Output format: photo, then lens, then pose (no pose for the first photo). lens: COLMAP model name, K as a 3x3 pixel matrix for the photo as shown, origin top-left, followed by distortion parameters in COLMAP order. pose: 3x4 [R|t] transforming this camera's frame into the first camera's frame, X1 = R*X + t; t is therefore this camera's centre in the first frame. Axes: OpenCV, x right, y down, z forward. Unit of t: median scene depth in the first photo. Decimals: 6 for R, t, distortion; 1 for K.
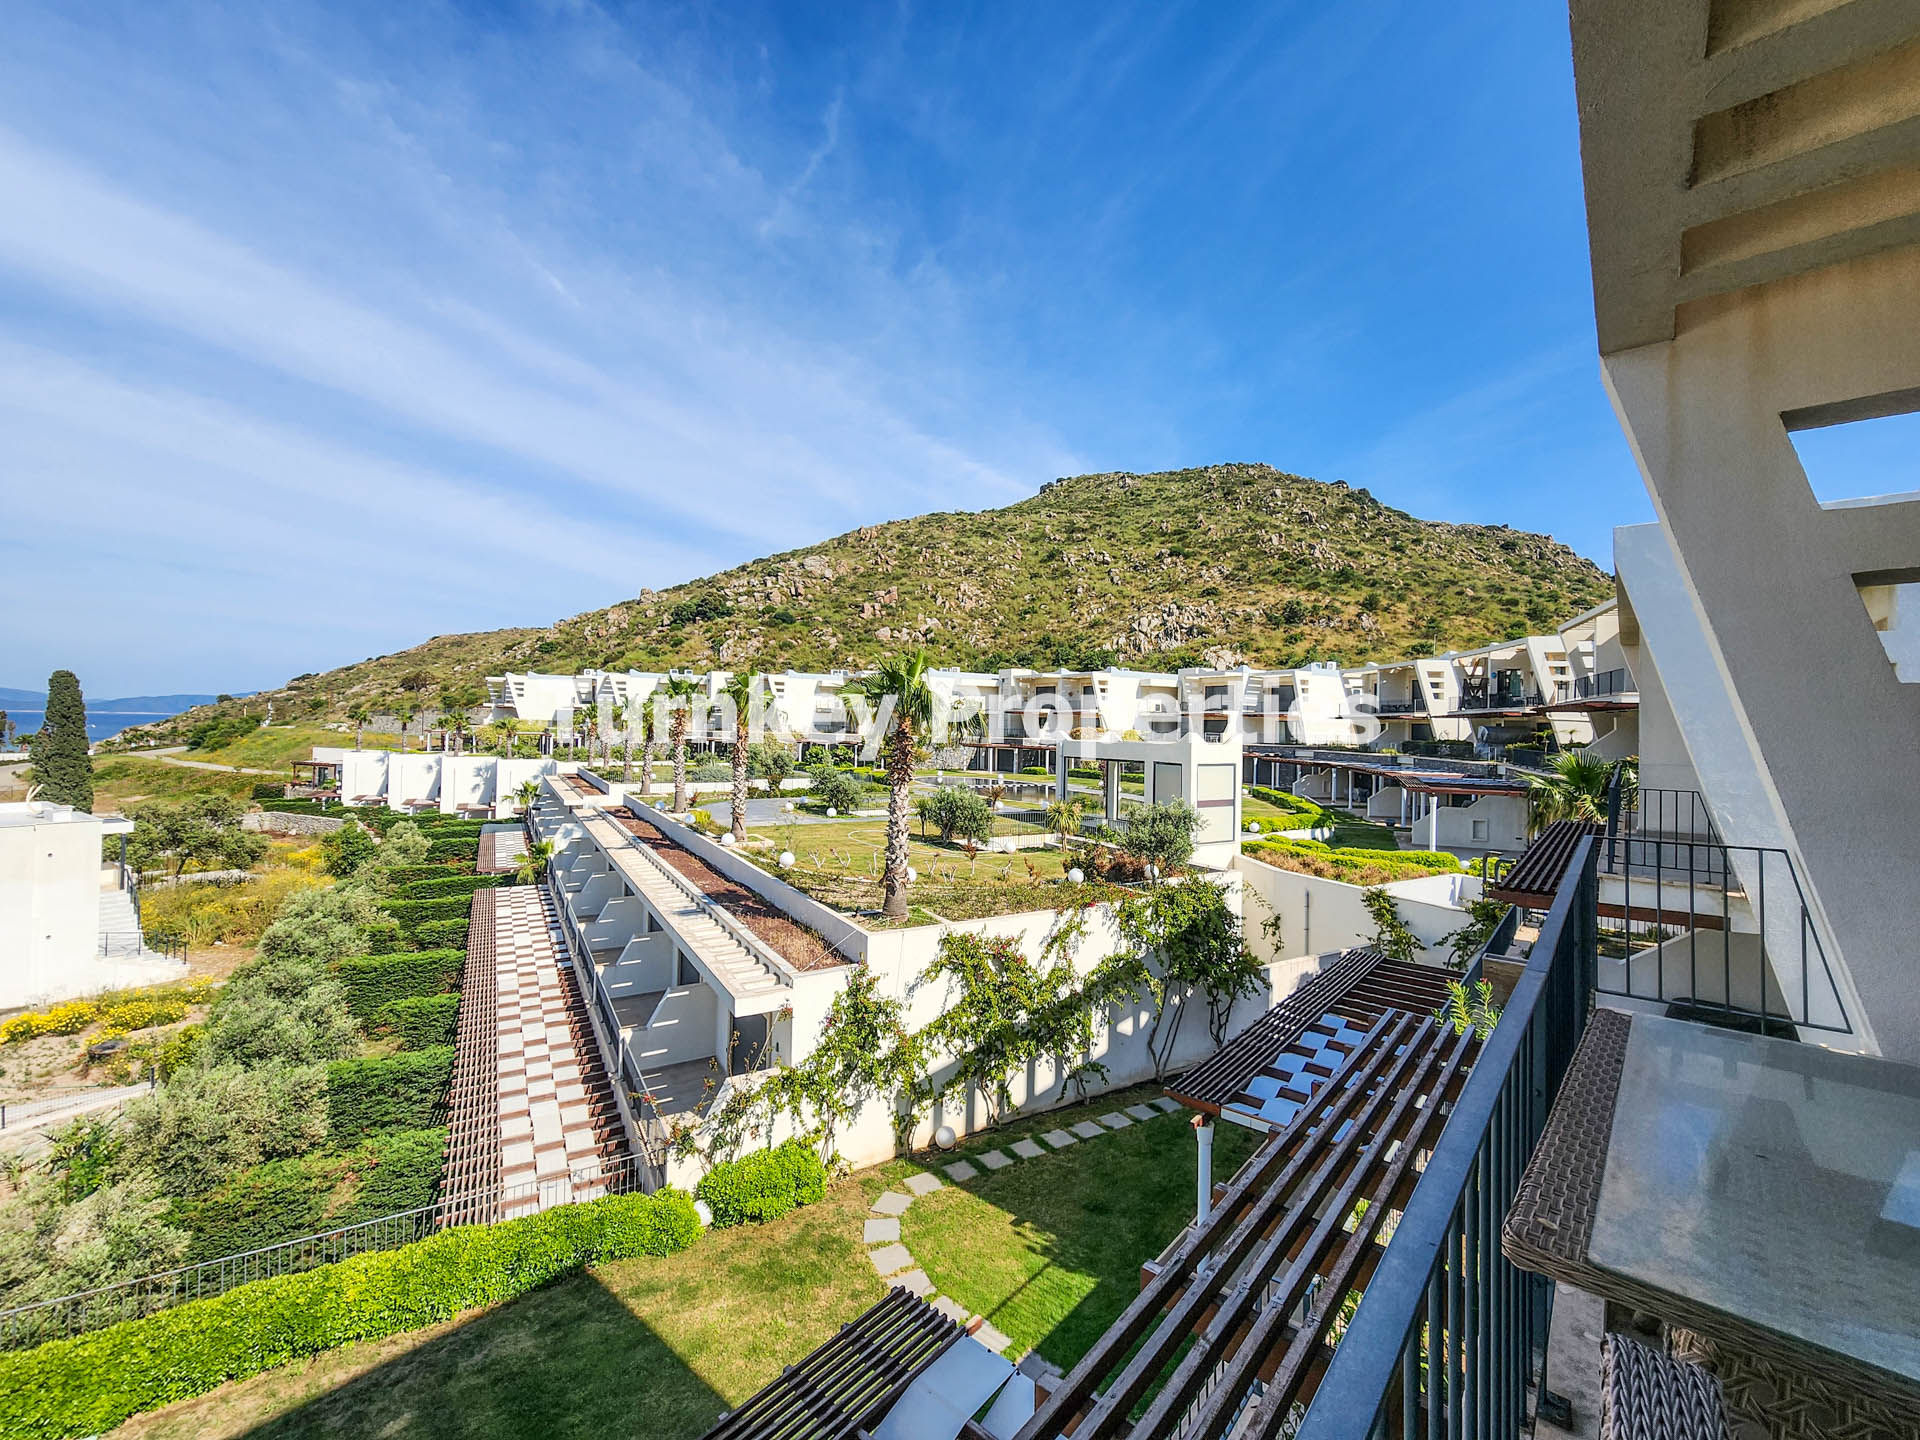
lens RADIAL K [[787.2, 0, 970.6], [0, 787.2, 718.1], [0, 0, 1]] dist [-0.000643, 0.001585]
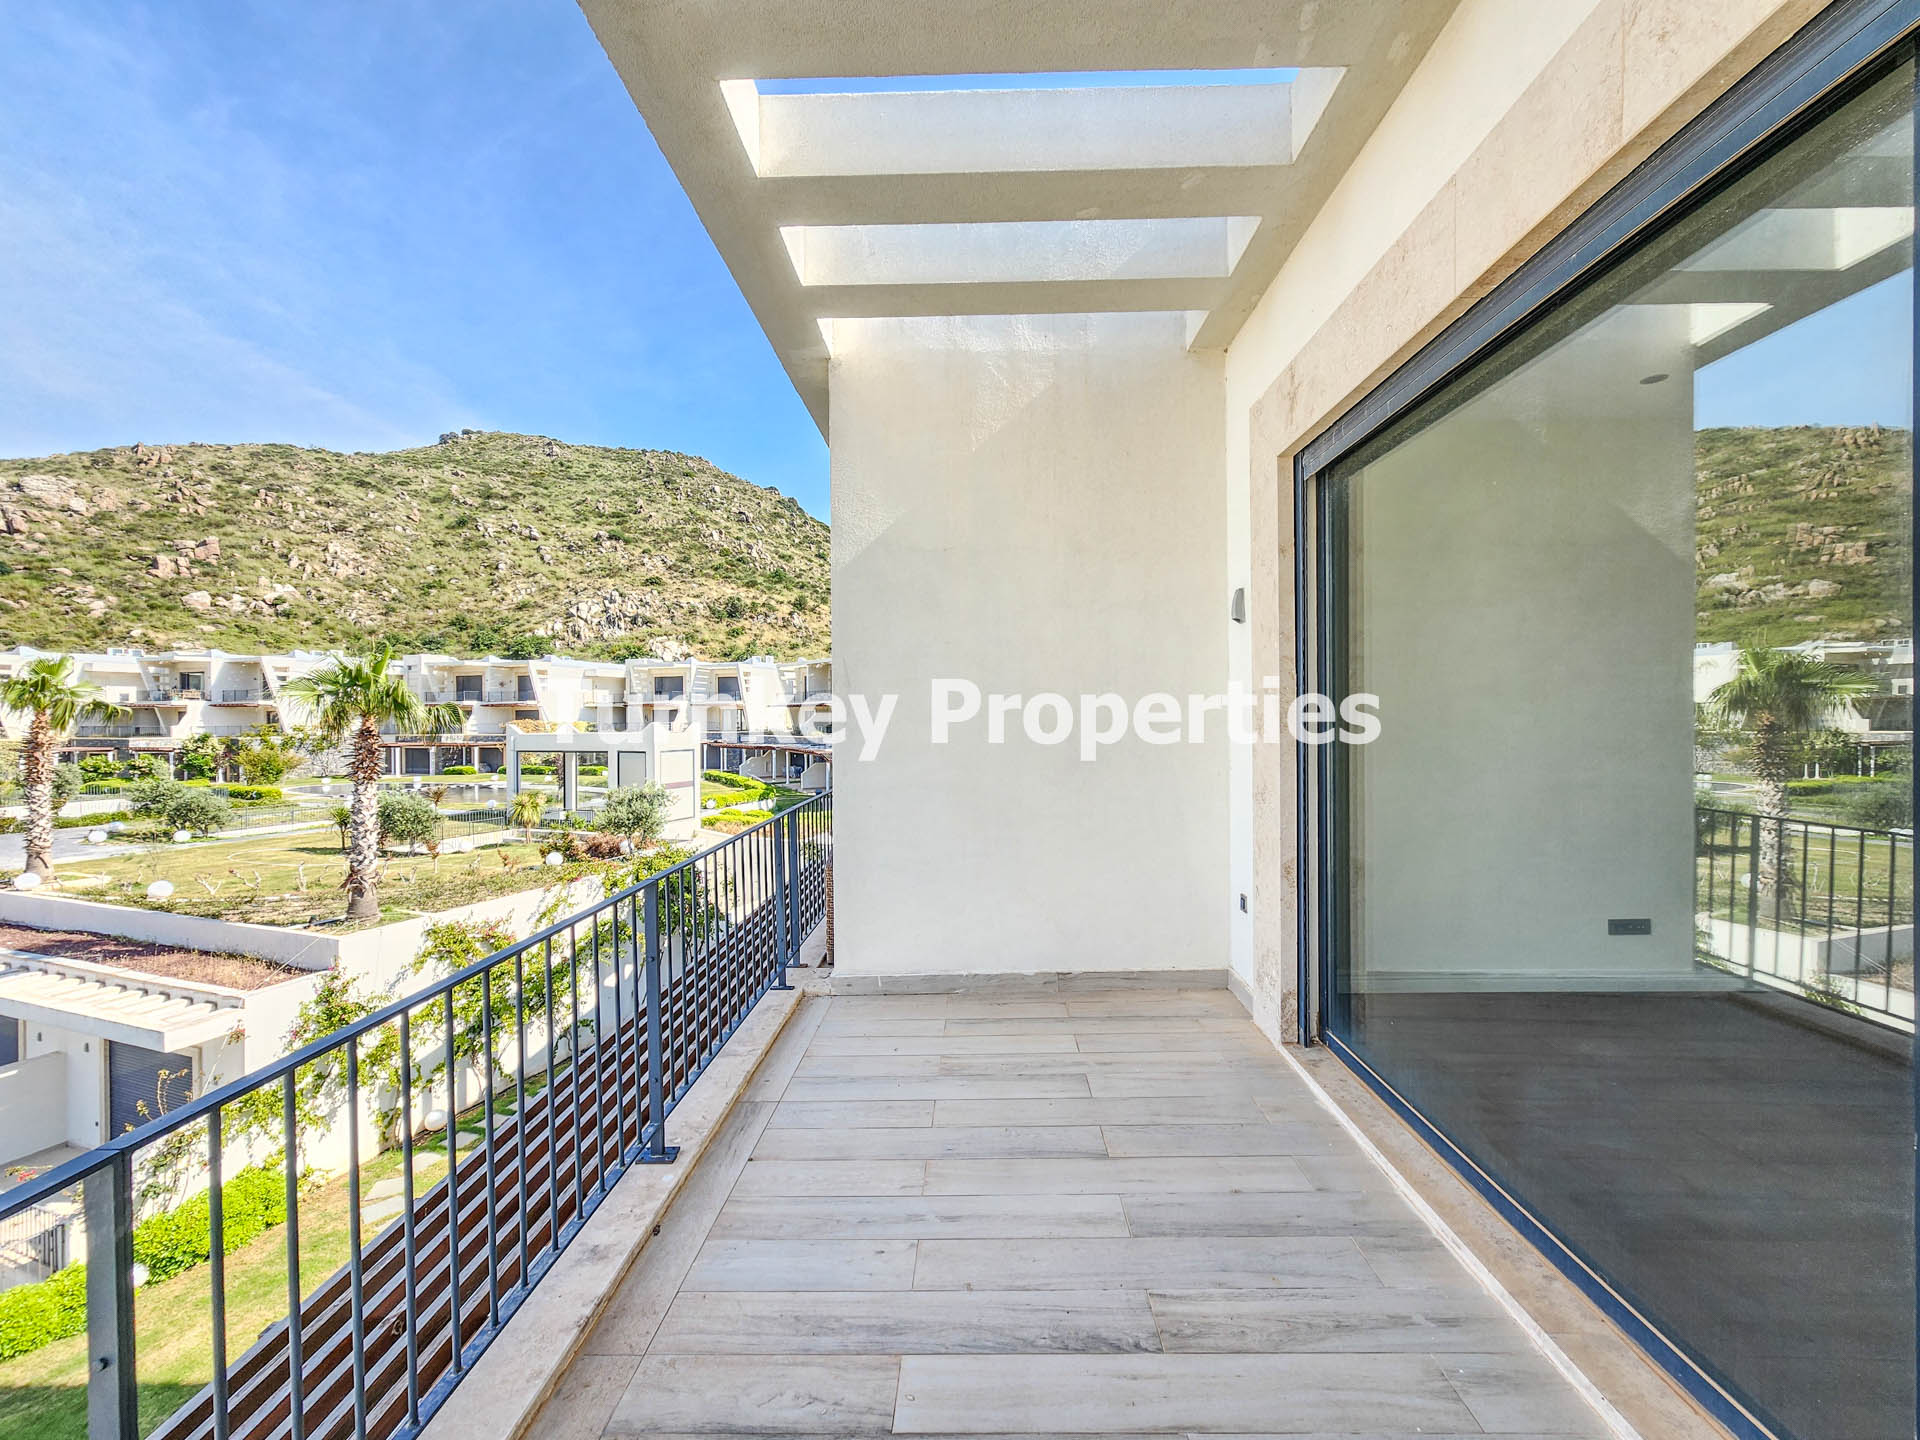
lens RADIAL K [[787.2, 0, 966.6], [0, 787.2, 719.9], [0, 0, 1]] dist [-0.000643, 0.001585]
pose [[0.780108, -0.025018, 0.625145, -0.068740], [0.014302, 0.999652, 0.022158, -0.004165], [-0.625481, -0.008345, 0.780194, -0.137305]]
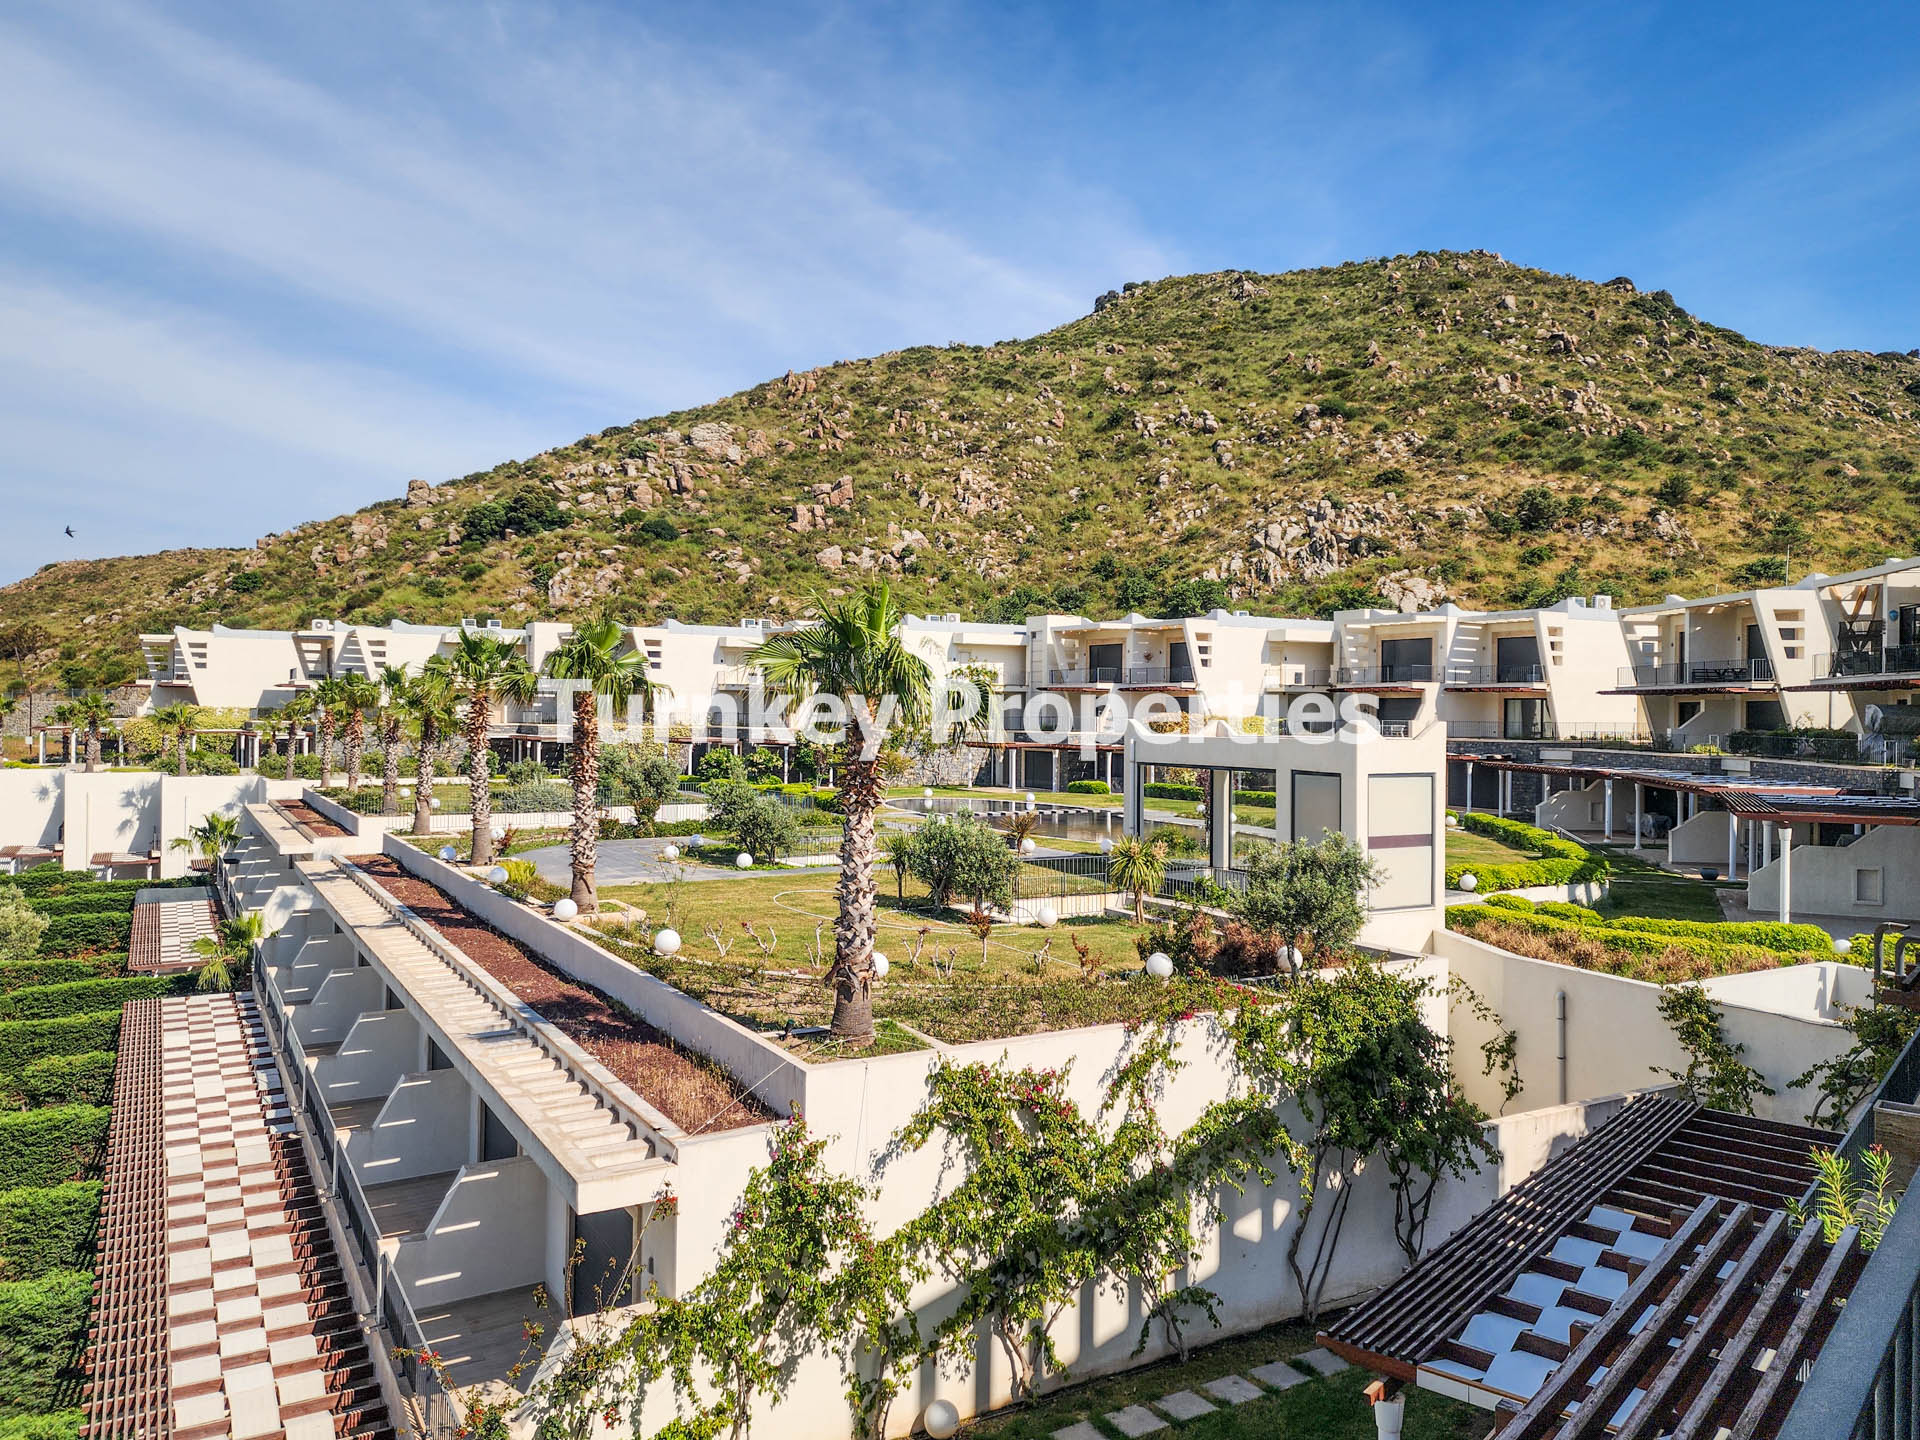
lens RADIAL K [[1333.5, 0, 967.6], [0, 1333.5, 723.9], [0, 0, 1]] dist [0.079006, -0.057711]
pose [[0.999928, -0.008299, -0.008670, 0.000506], [0.008461, 0.999787, 0.018802, 0.000120], [0.008512, -0.018874, 0.999786, 0.004748]]
